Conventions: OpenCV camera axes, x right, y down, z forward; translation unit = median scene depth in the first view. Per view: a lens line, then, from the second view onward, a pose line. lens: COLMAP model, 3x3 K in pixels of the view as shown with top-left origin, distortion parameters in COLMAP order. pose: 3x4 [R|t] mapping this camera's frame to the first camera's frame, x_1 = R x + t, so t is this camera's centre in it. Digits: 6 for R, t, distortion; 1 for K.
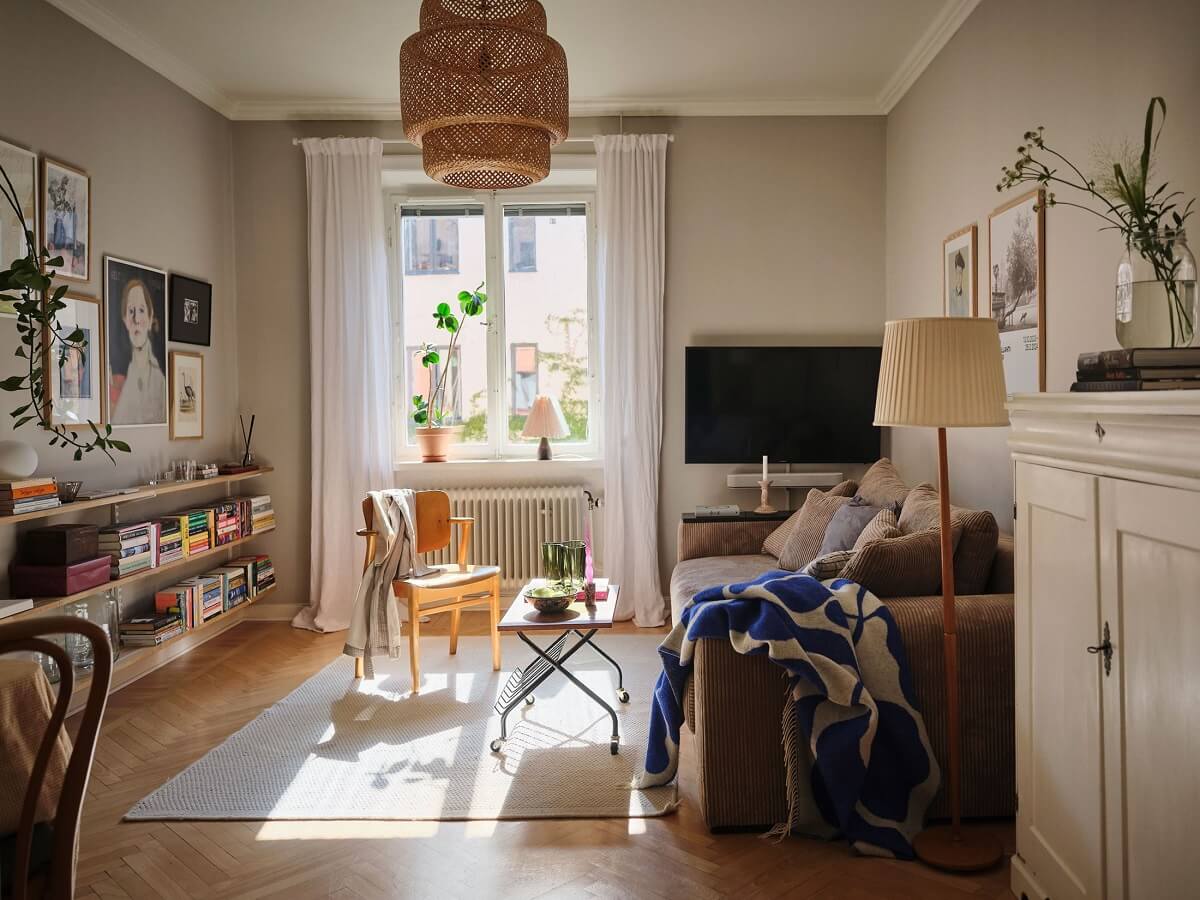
lens RADIAL K [[1015.8, 0, 658.1], [0, 1015.8, 416.6], [0, 0, 1]] dist [-0.010276, -0.004312]
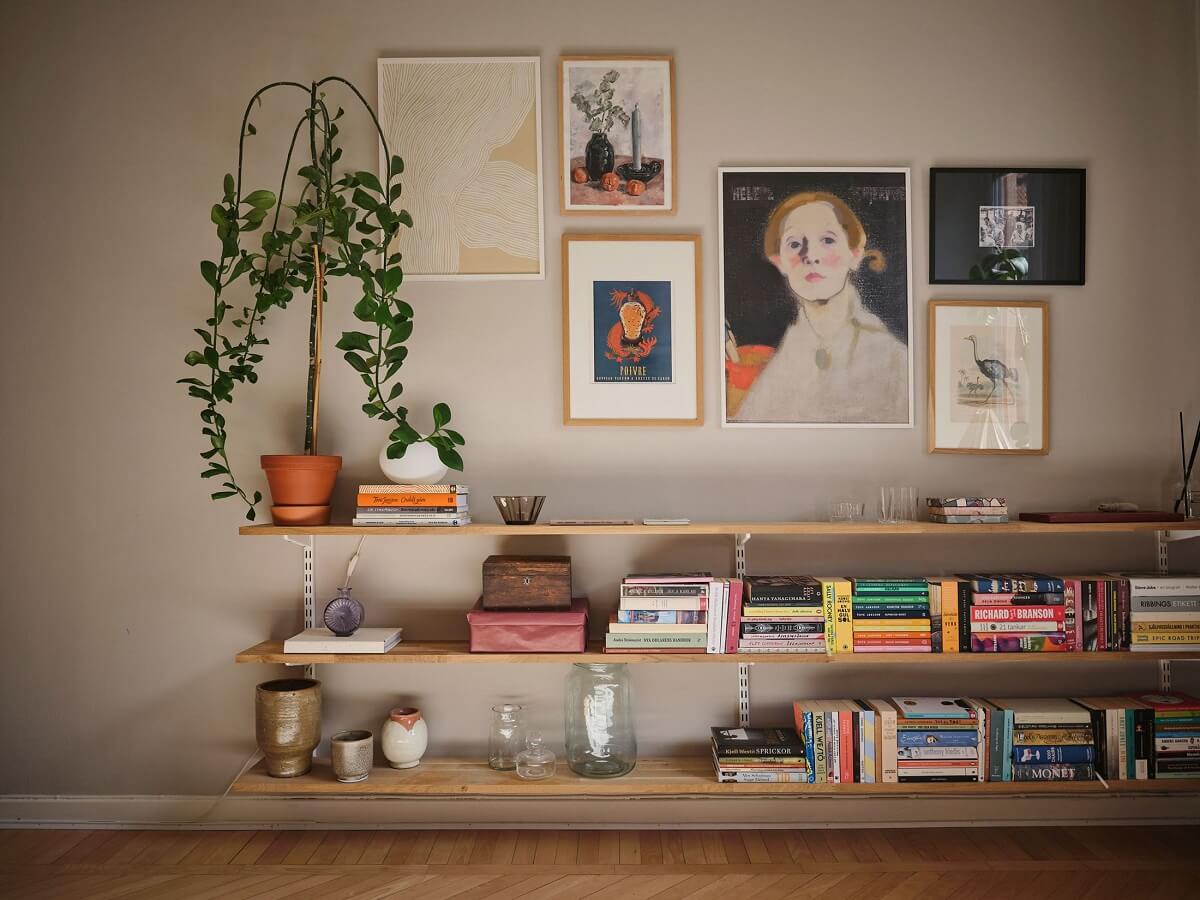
lens RADIAL K [[863.5, 0, 602.1], [0, 863.5, 457.5], [0, 0, 1]] dist [-0.008911, -0.002455]
pose [[-0.002260, 0.000052, -0.999997, 0.017539], [-0.013727, 0.999906, 0.000083, 0.028253], [0.999903, 0.013728, -0.002259, 0.808727]]
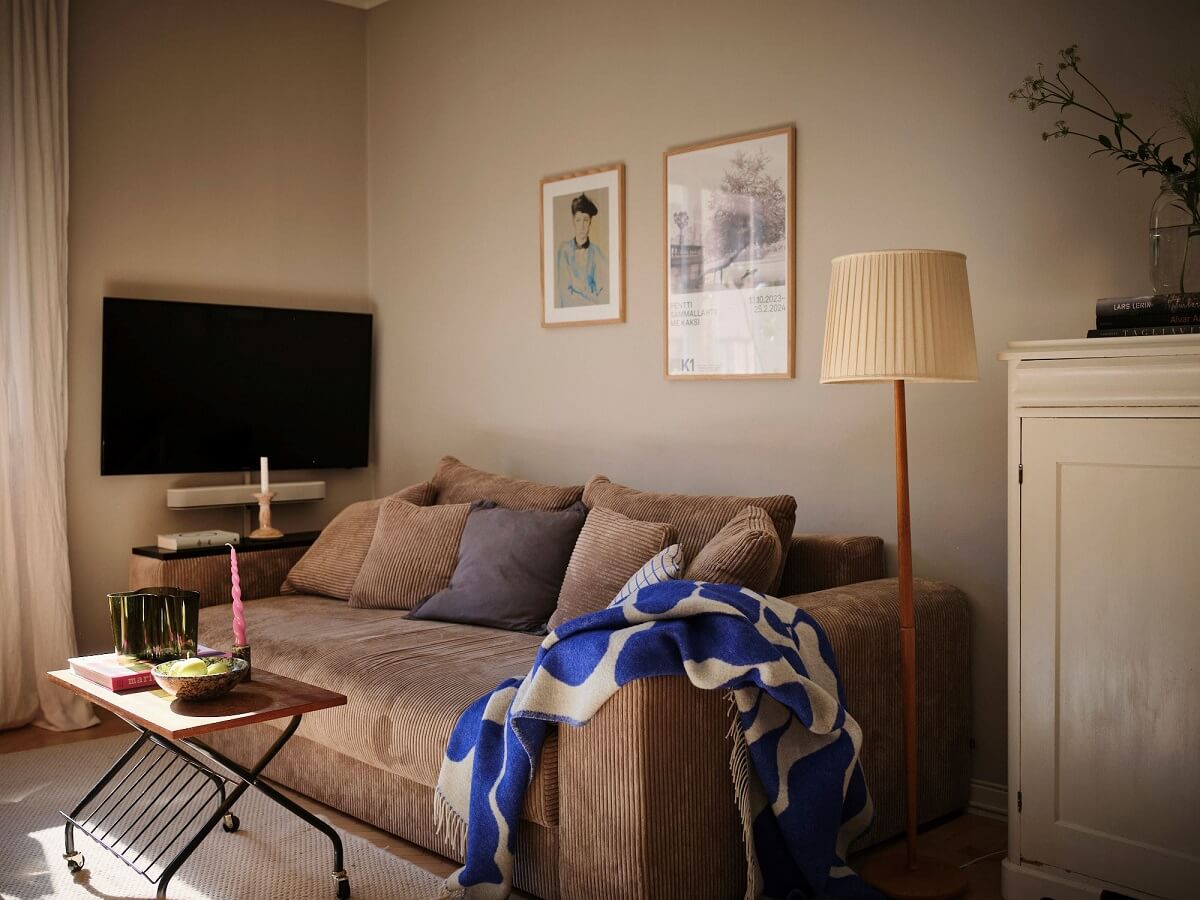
lens RADIAL K [[1261.9, 0, 600.0], [0, 1261.9, 450.0], [0, 0, 1]] dist [0.002267, 0.000671]
pose [[0.751733, -0.012212, 0.659354, -0.322104], [0.007907, 0.999924, 0.009504, 0.028855], [-0.659420, -0.001931, 0.751772, 0.205734]]
